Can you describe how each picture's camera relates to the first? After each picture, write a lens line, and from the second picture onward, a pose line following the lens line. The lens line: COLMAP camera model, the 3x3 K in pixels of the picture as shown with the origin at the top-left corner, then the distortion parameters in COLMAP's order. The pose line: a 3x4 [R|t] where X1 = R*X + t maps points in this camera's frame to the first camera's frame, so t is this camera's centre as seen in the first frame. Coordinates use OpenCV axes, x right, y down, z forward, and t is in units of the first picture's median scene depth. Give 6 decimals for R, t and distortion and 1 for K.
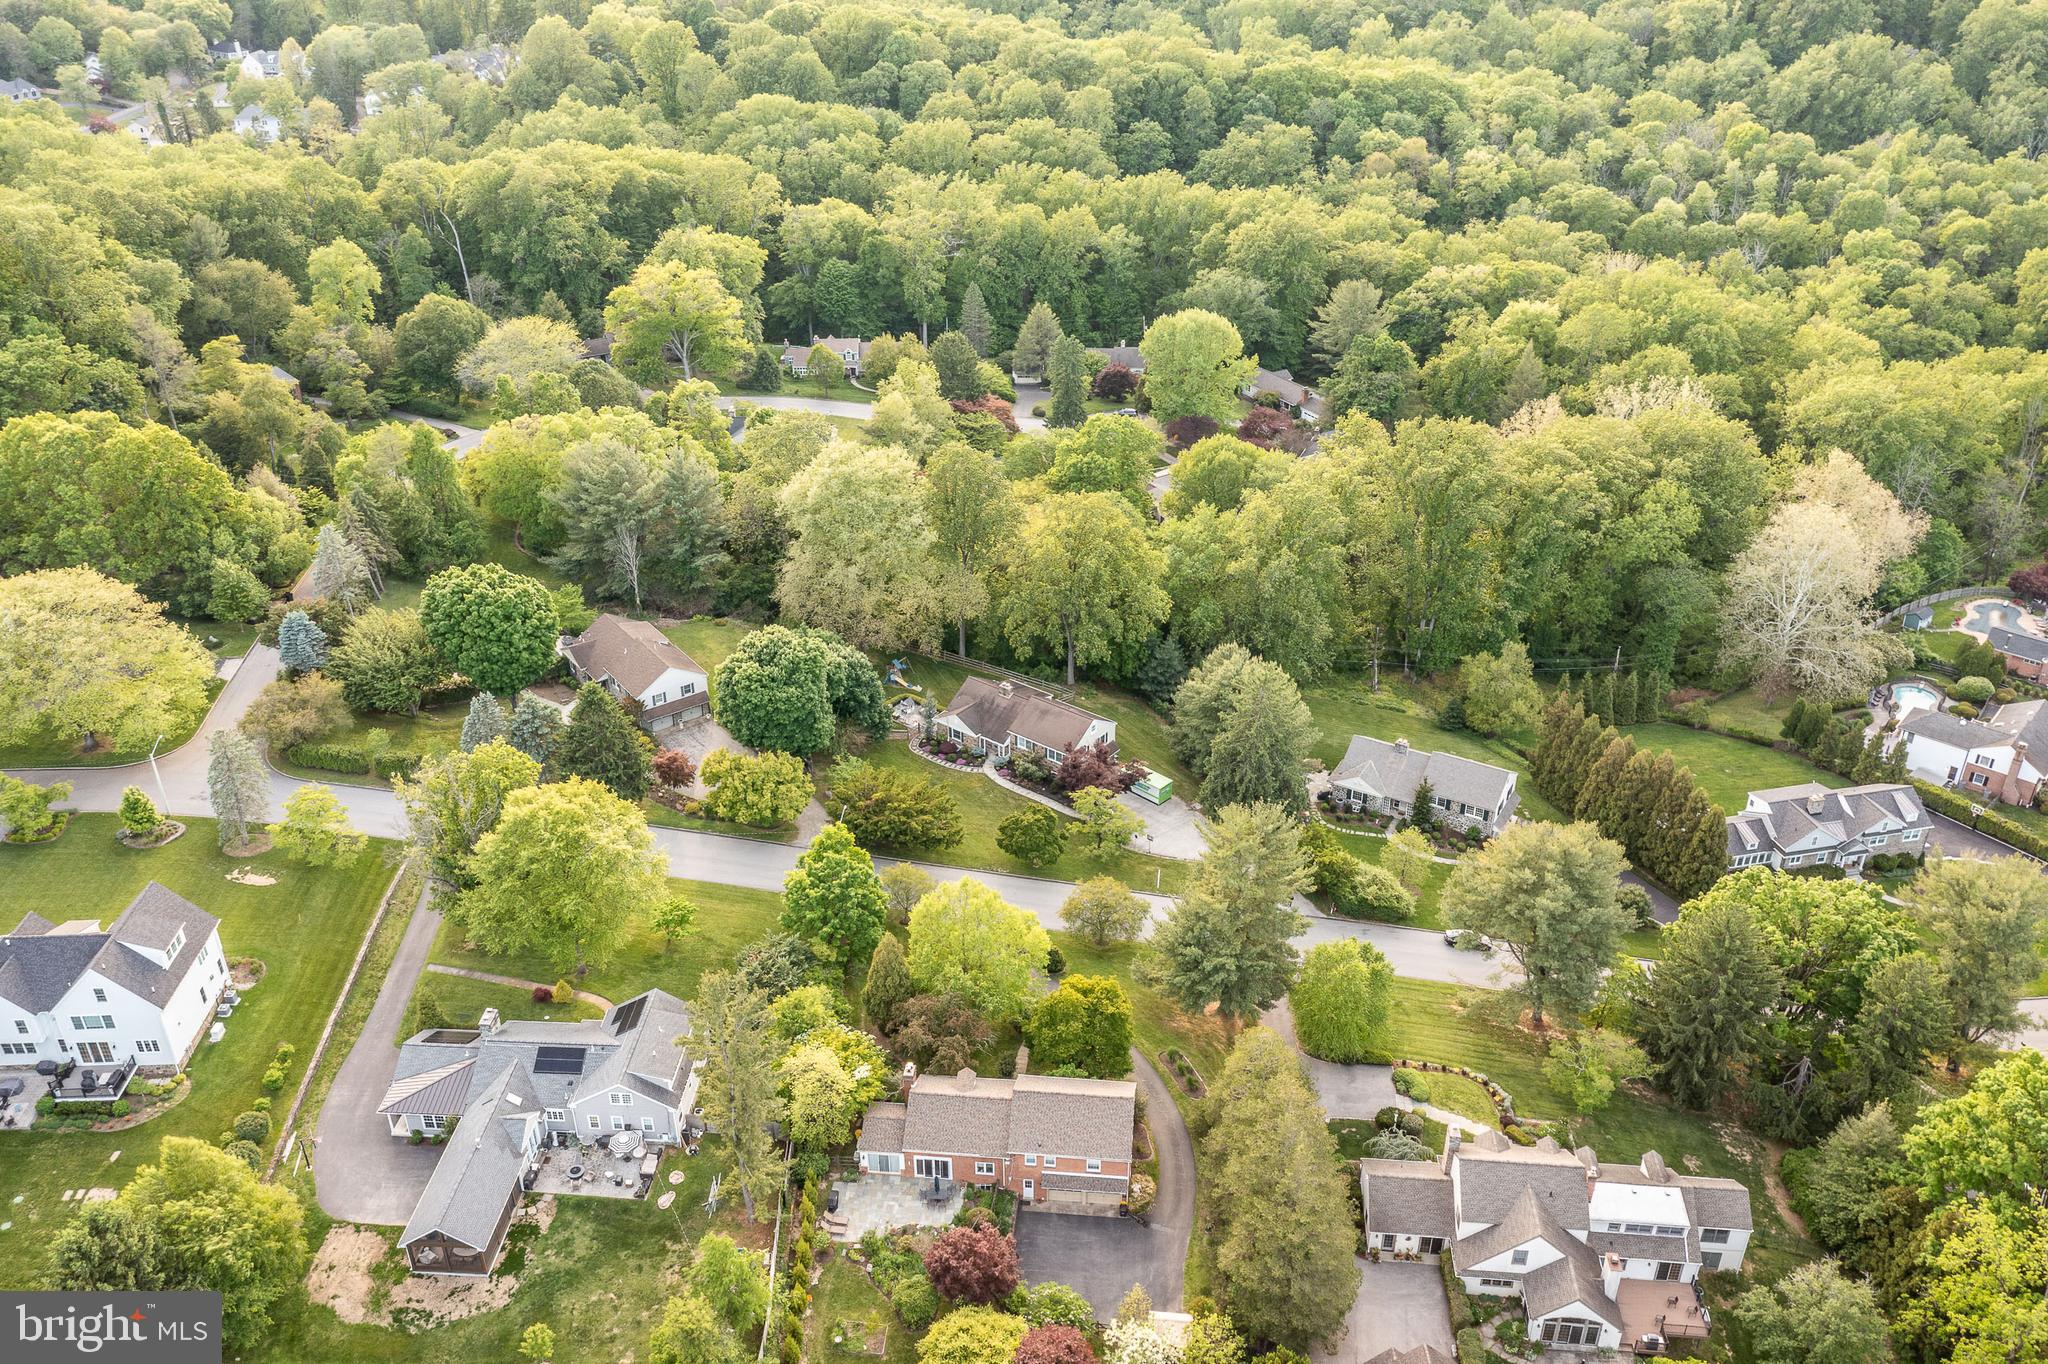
lens RADIAL K [[1634.0, 0, 1019.3], [0, 1634.0, 688.2], [0, 0, 1]] dist [-0.000548, 0.044172]
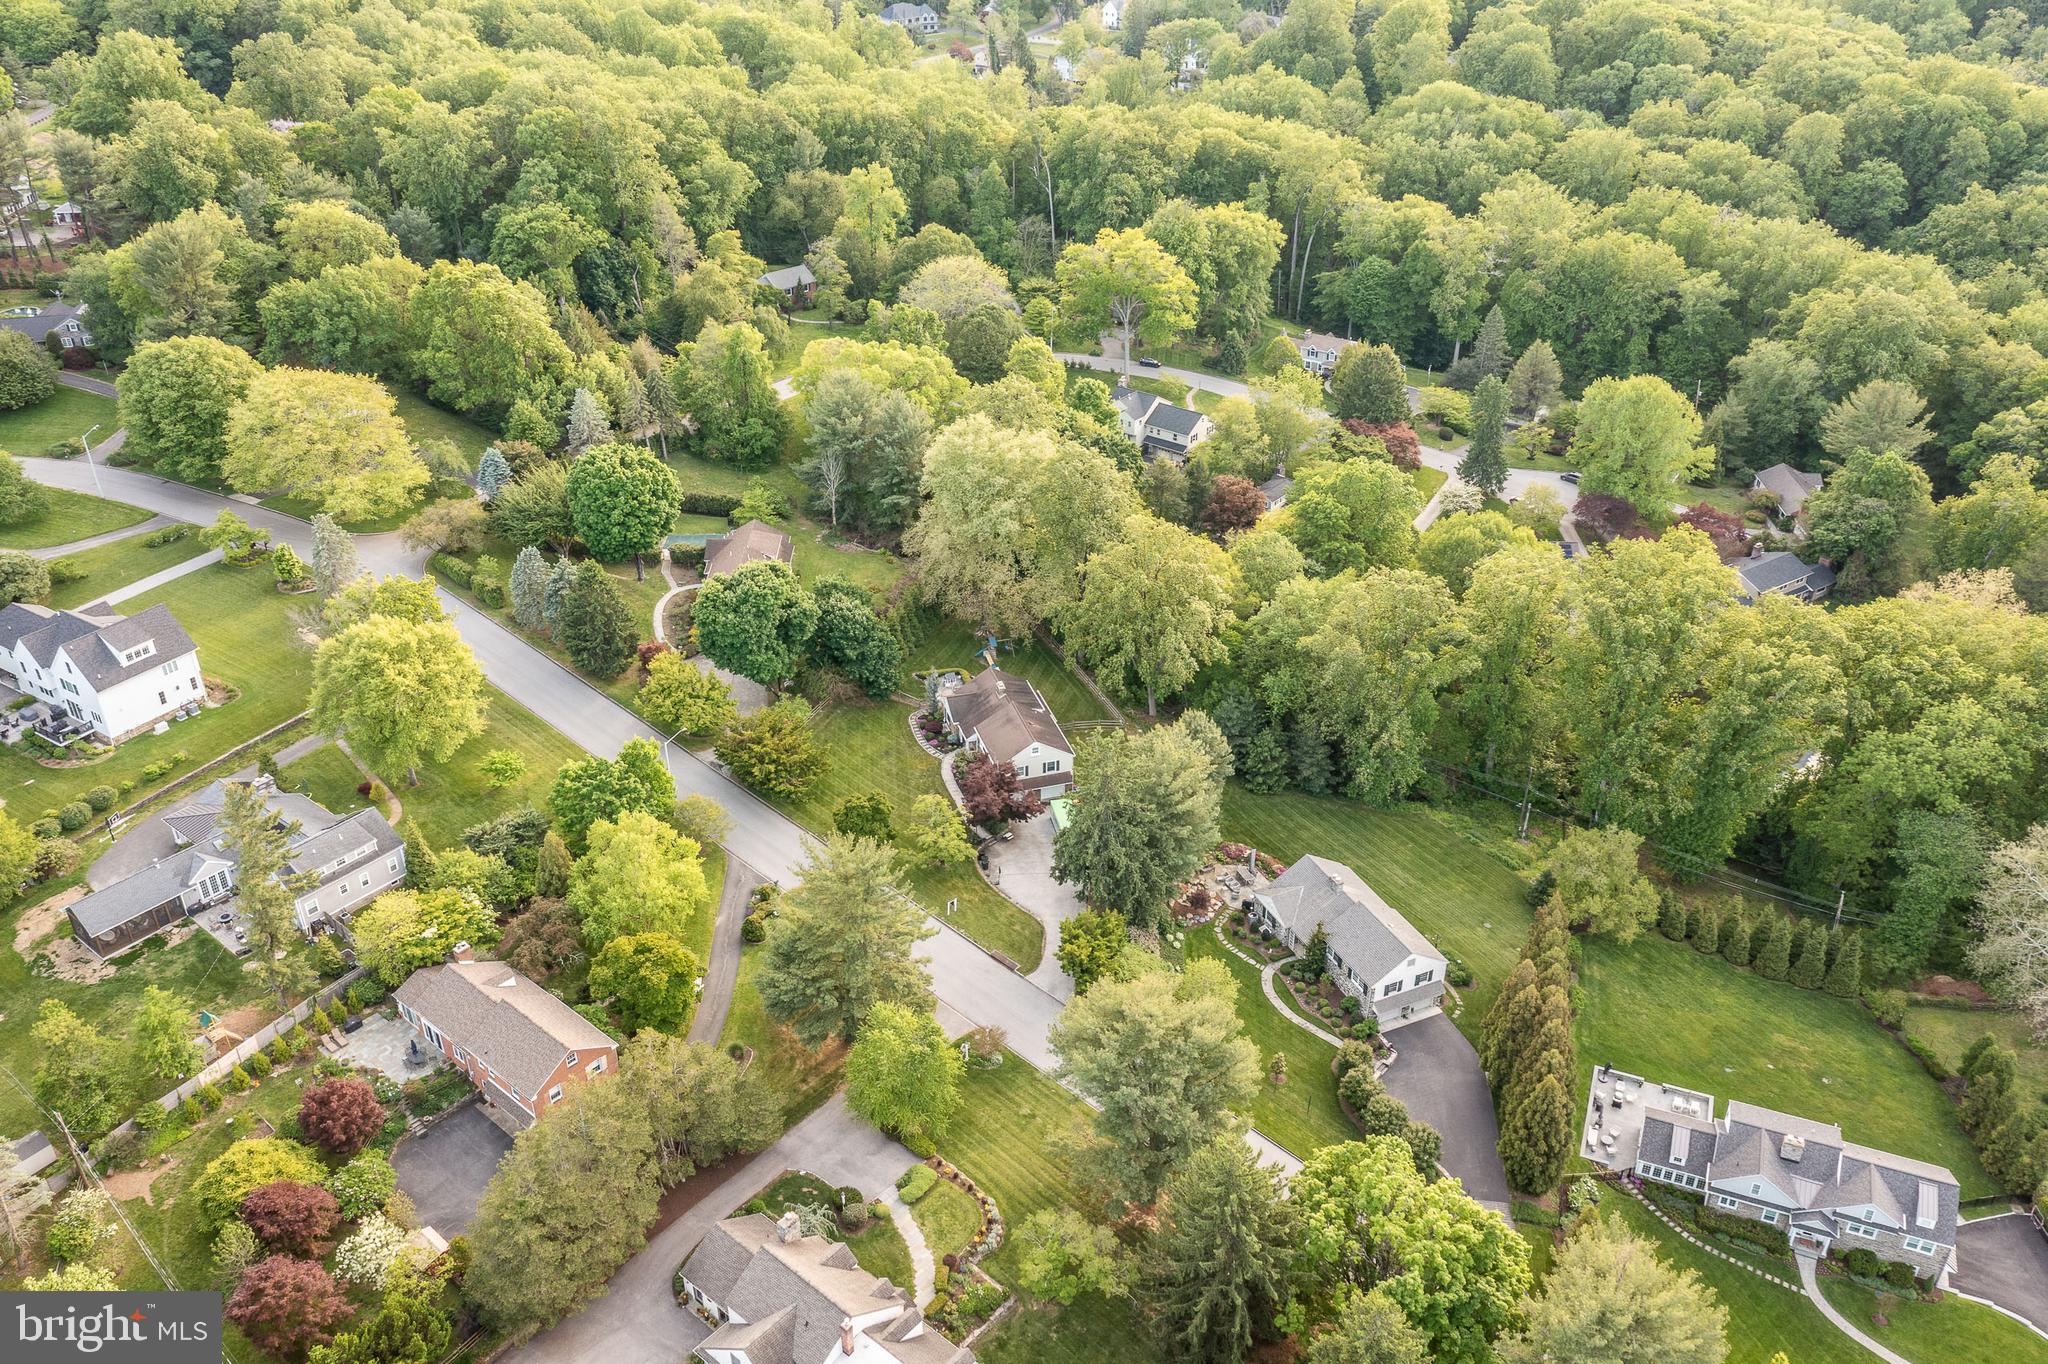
lens RADIAL K [[1634.6, 0, 1019.6], [0, 1634.6, 674.7], [0, 0, 1]] dist [-0.022047, 0.076521]
pose [[0.815650, 0.290872, -0.500109, 0.487444], [-0.285578, 0.954194, 0.089215, -0.097597], [0.503151, 0.070052, 0.861355, 0.153302]]
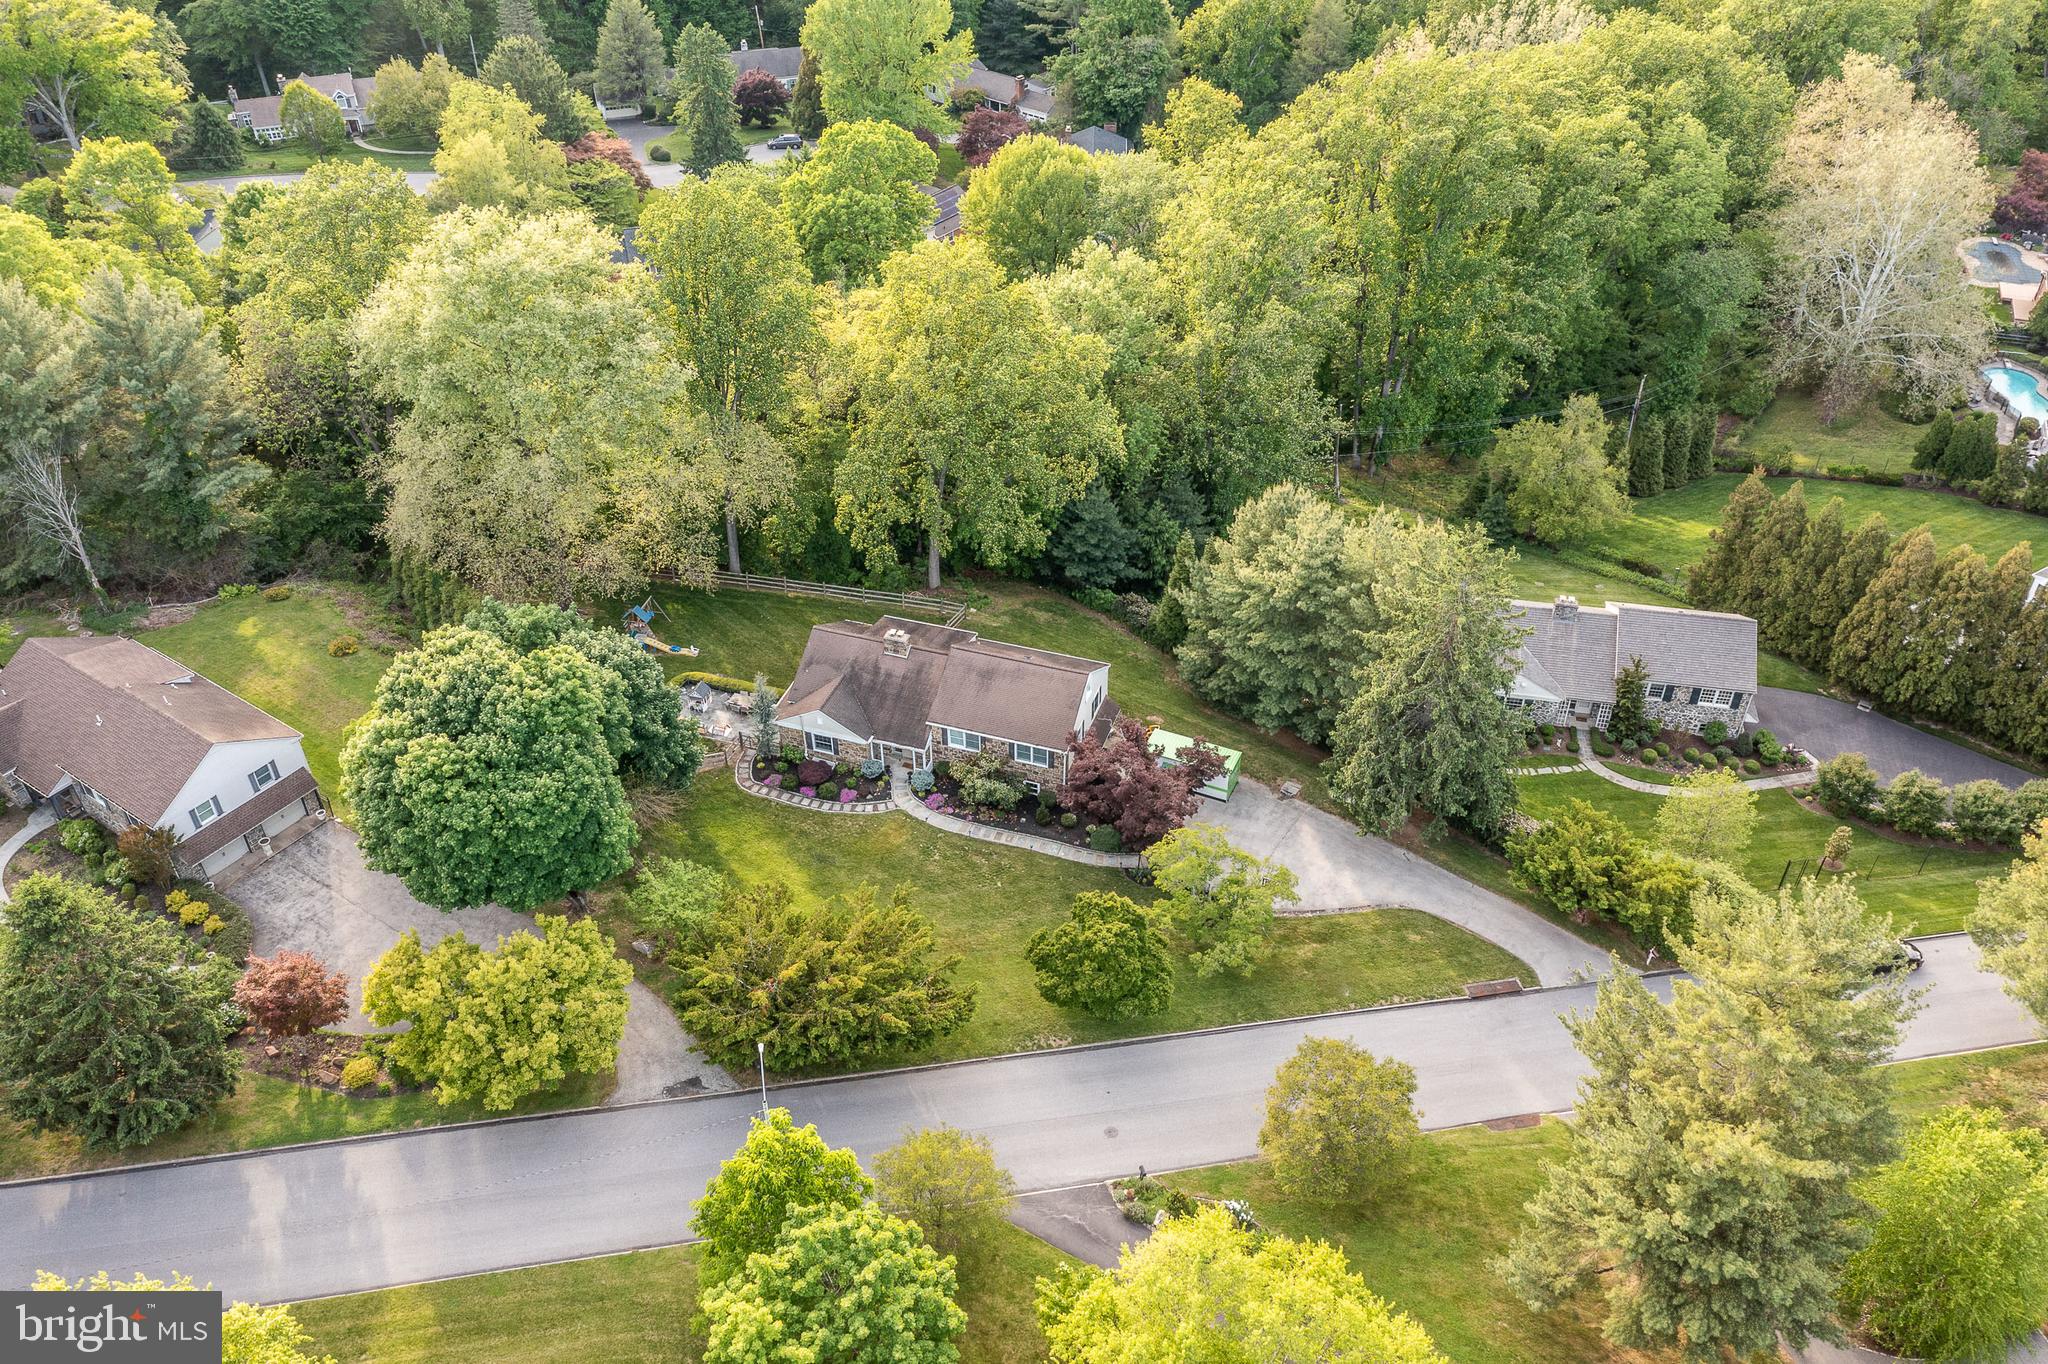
lens RADIAL K [[1634.0, 0, 1019.3], [0, 1634.0, 688.2], [0, 0, 1]] dist [-0.000548, 0.044172]
pose [[0.946091, -0.203474, 0.252014, -0.107007], [0.166081, 0.972733, 0.161889, -0.063501], [-0.278082, -0.111307, 0.954086, 0.473803]]
